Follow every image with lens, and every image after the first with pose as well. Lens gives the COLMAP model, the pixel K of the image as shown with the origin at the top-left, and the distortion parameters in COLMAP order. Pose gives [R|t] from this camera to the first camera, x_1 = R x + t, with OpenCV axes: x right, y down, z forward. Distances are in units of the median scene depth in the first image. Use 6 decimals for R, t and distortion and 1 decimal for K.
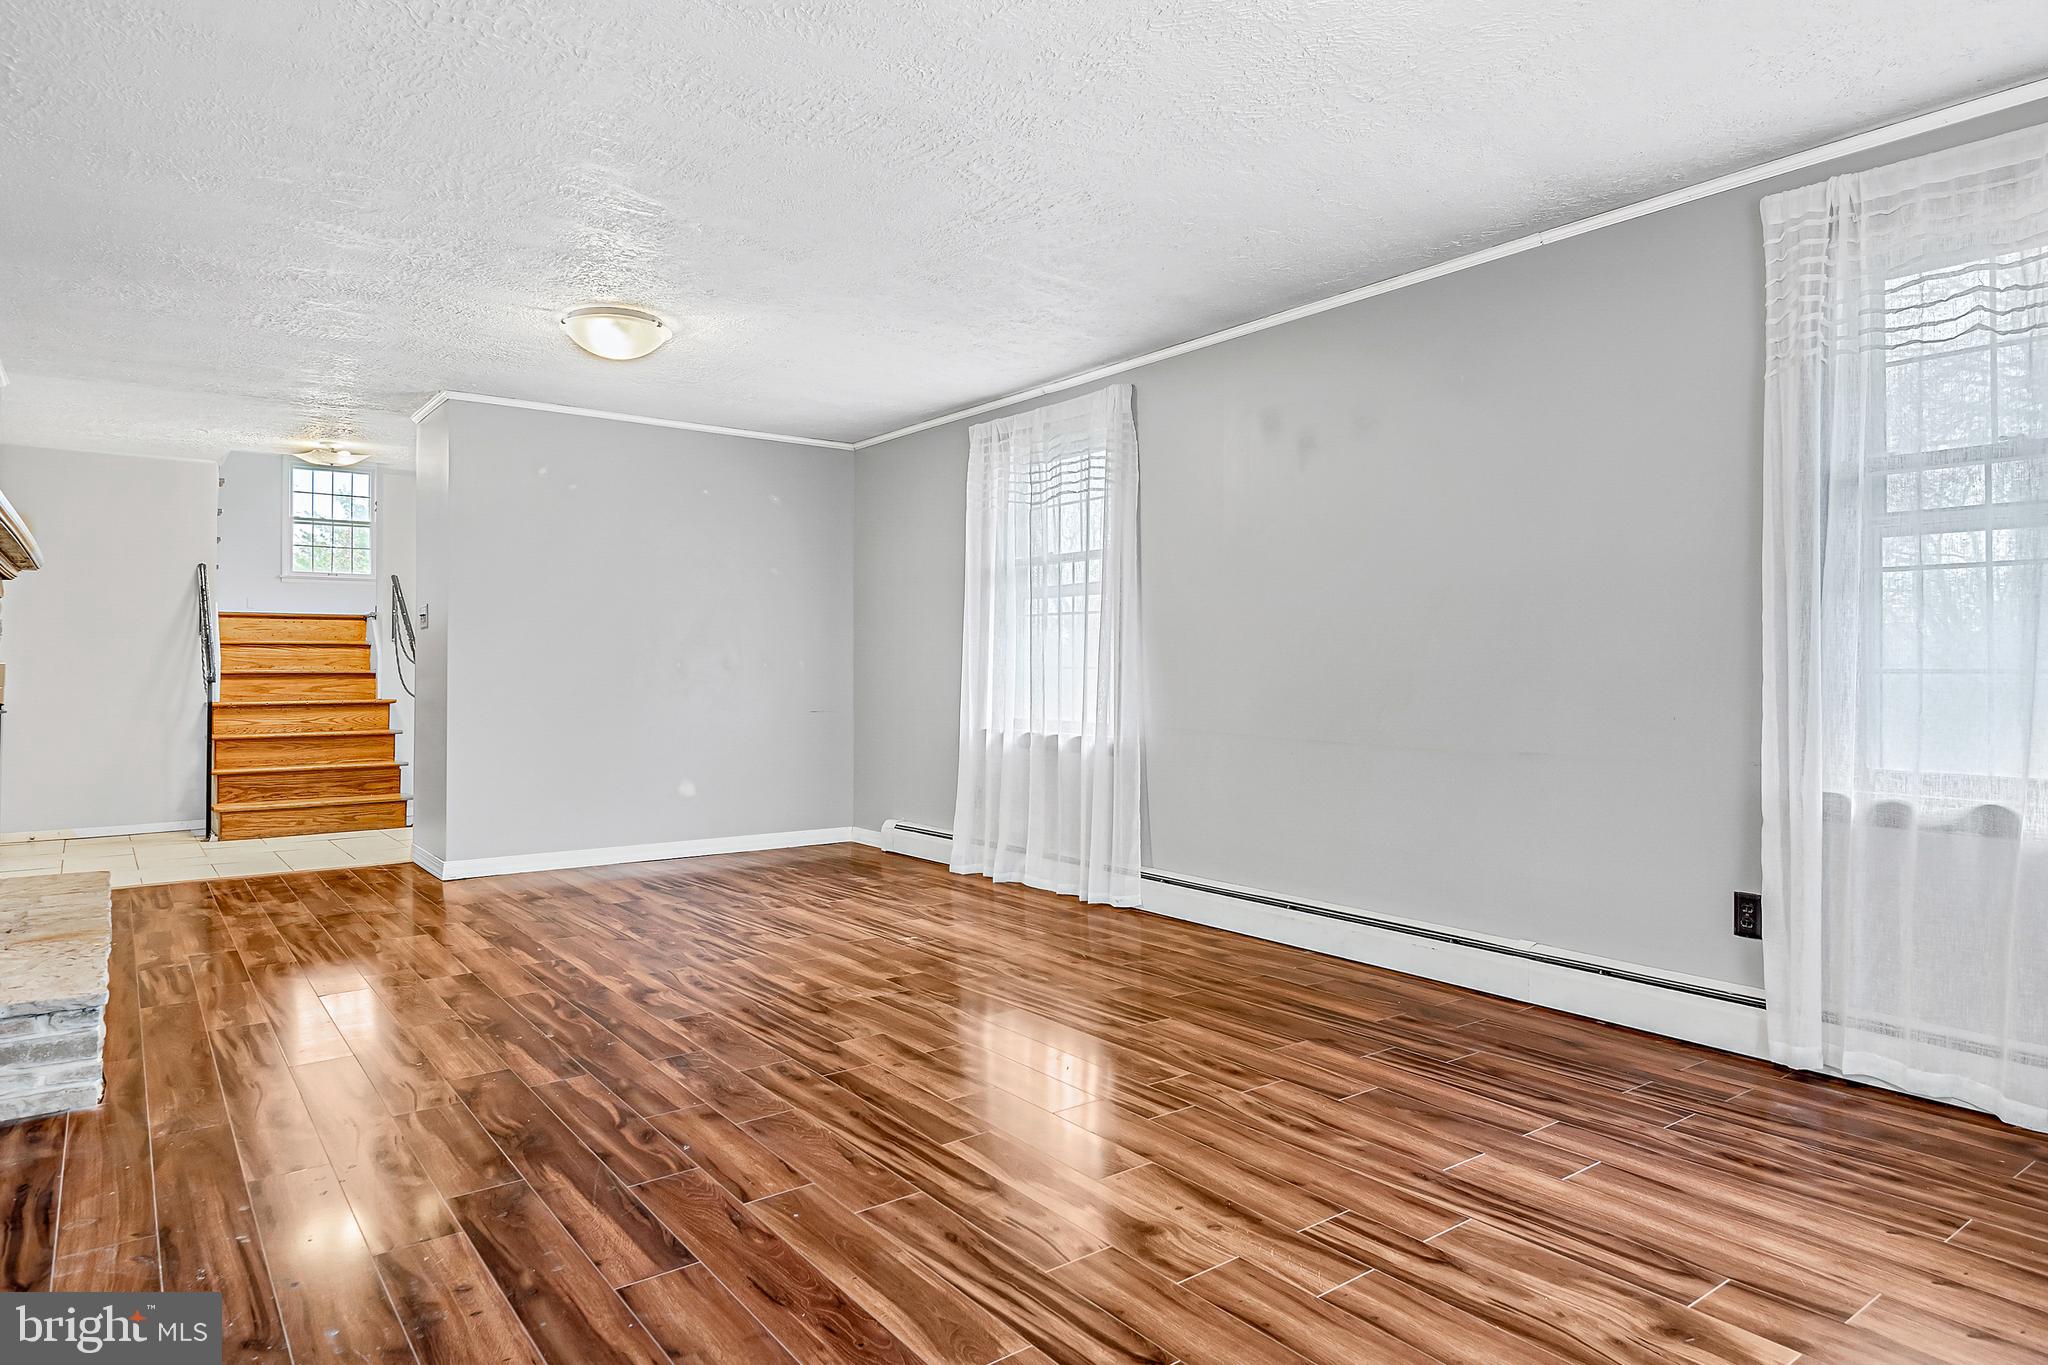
lens RADIAL K [[1192.1, 0, 1018.6], [0, 1192.1, 673.7], [0, 0, 1]] dist [0.016906, -0.013643]
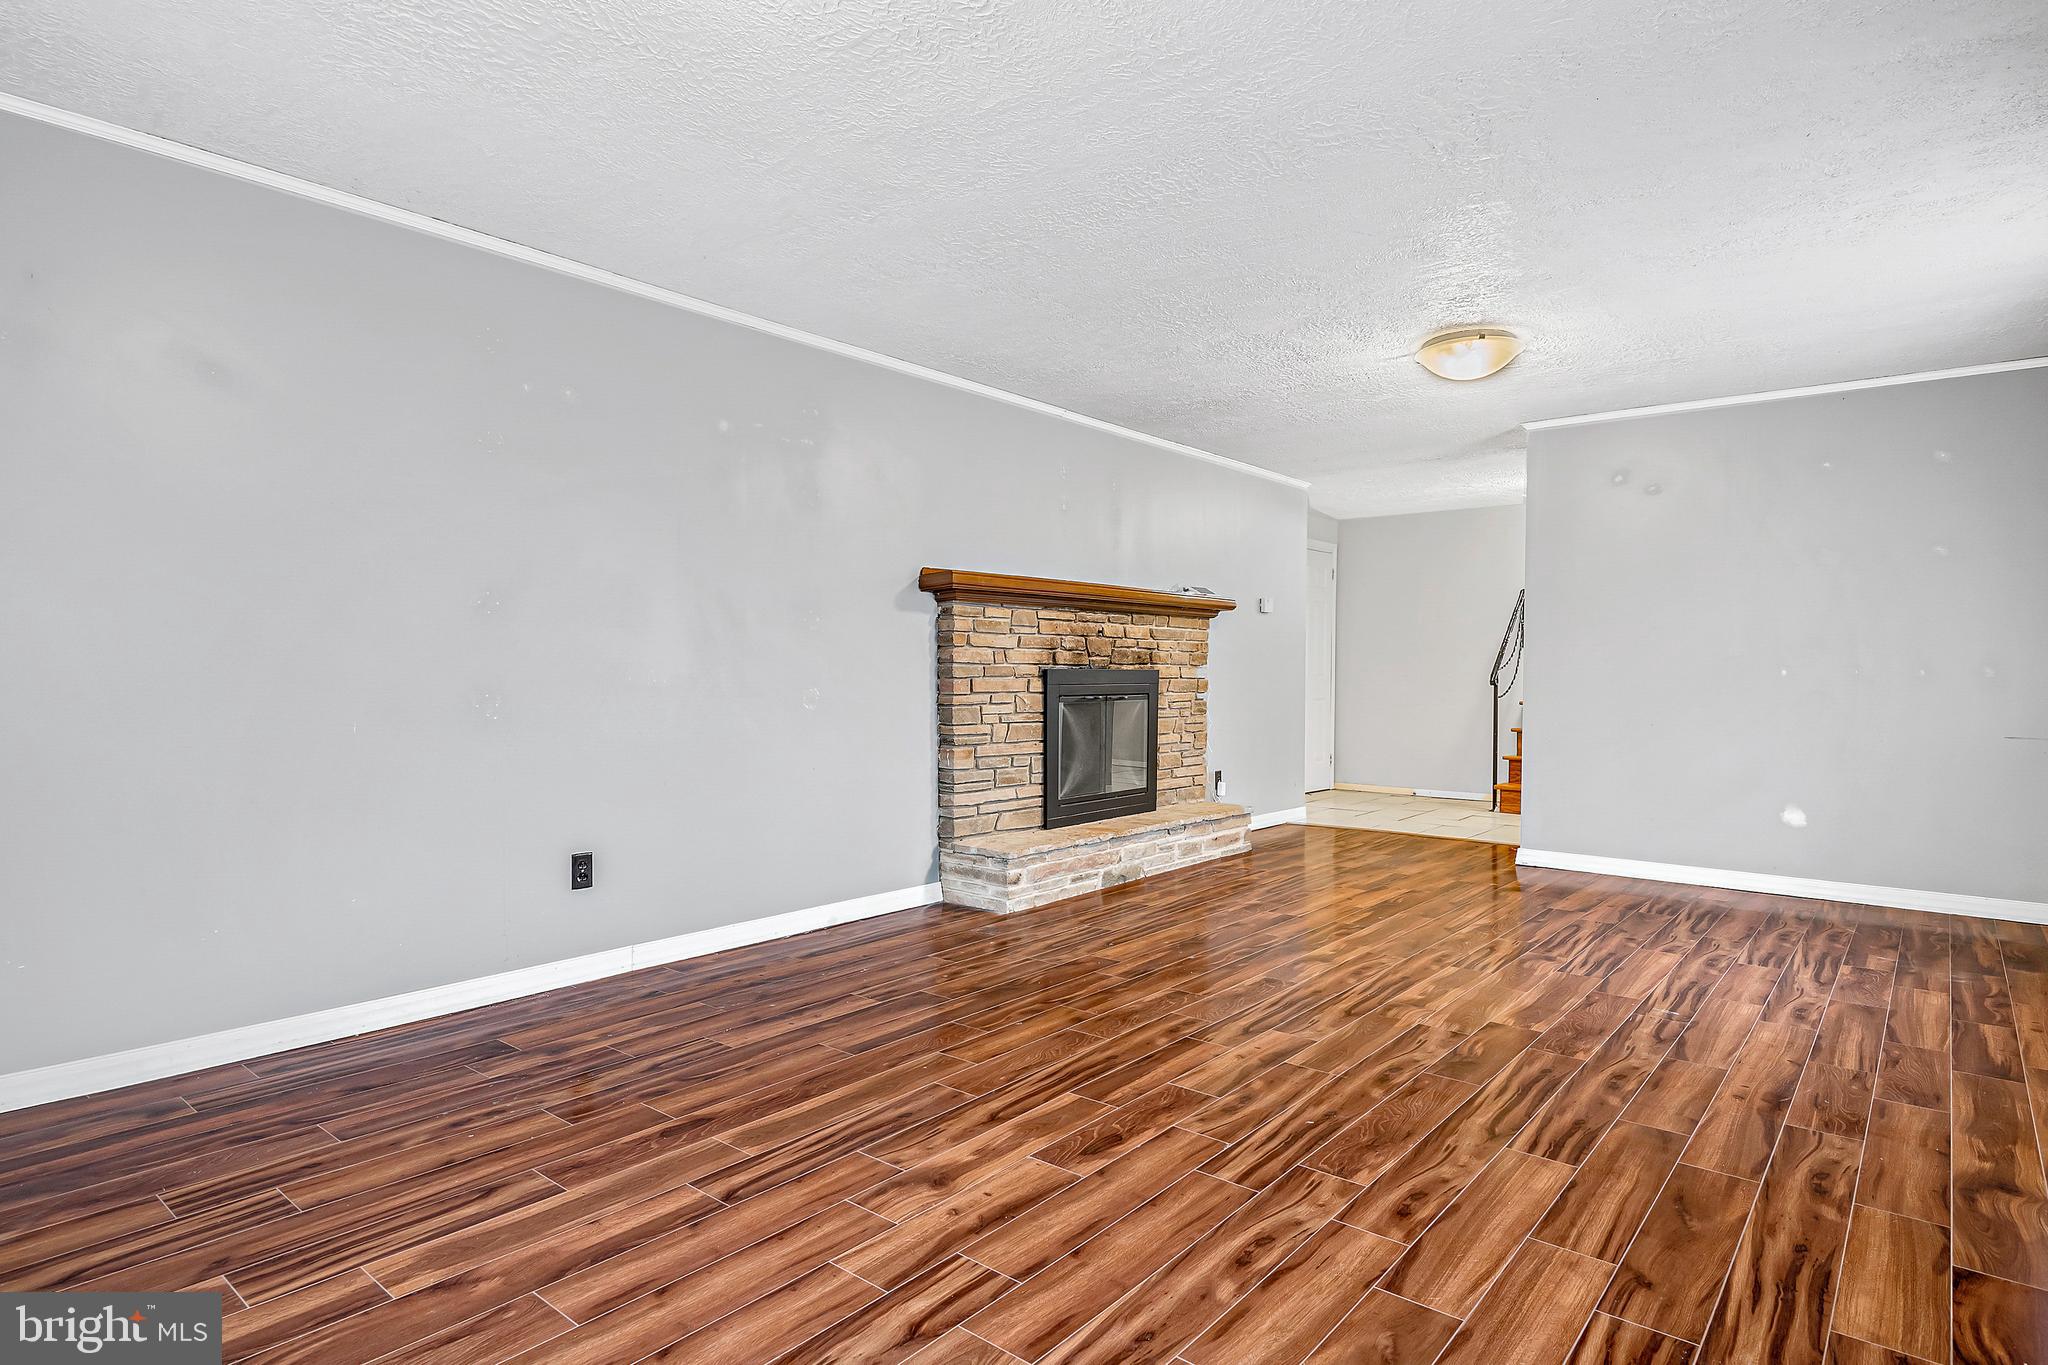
lens RADIAL K [[1122.9, 0, 1021.6], [0, 1122.9, 679.8], [0, 0, 1]] dist [-0.006496, -0.013619]
pose [[0.226822, 0.014434, -0.973829, 0.859882], [-0.016124, 0.999809, 0.011064, -0.003810], [0.973803, 0.013192, 0.227011, 0.647368]]
